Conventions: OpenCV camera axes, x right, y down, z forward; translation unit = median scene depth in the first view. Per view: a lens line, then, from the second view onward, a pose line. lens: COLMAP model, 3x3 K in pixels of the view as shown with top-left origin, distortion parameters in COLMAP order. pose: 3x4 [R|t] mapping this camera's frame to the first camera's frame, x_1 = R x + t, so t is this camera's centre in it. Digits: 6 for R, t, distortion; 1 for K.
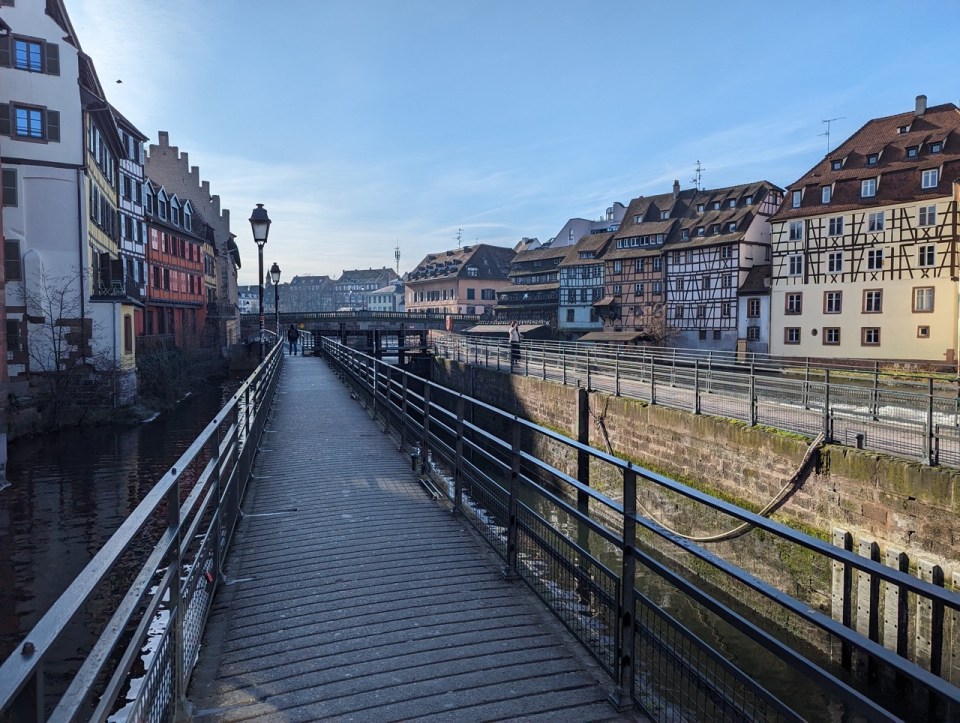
lens RADIAL K [[675.4, 0, 477.9], [0, 675.4, 361.6], [0, 0, 1]] dist [0.067902, -0.050110]
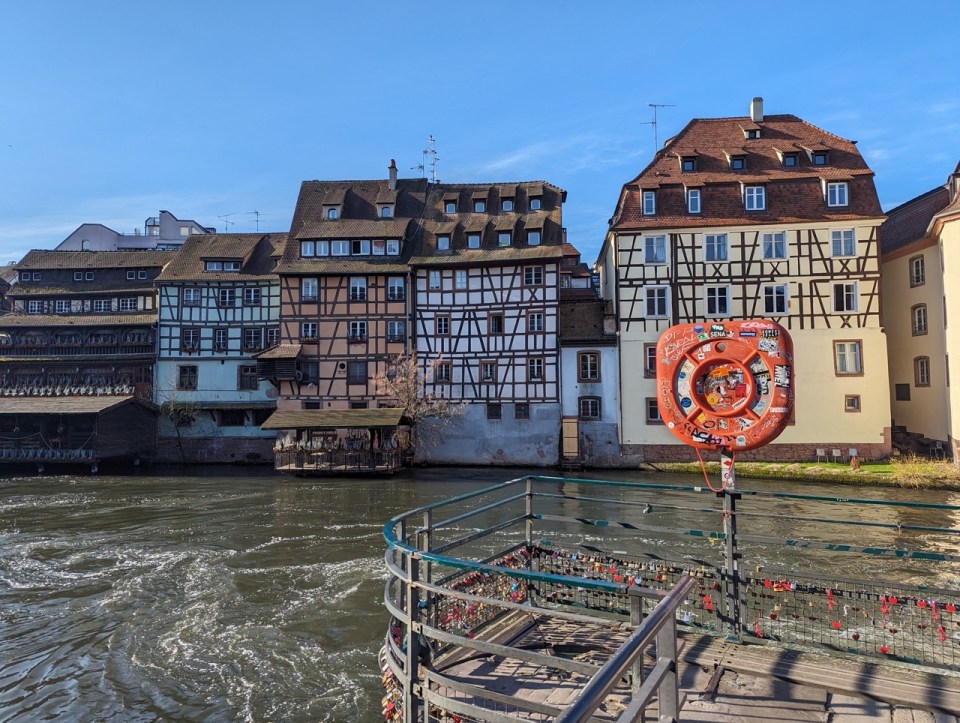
lens RADIAL K [[675.4, 0, 479.7], [0, 675.4, 366.3], [0, 0, 1]] dist [0.067902, -0.050110]
pose [[0.697910, 0.028391, 0.715622, -0.100369], [0.043711, 0.995663, -0.082131, -0.031212], [-0.714850, 0.088601, 0.693642, 0.613646]]
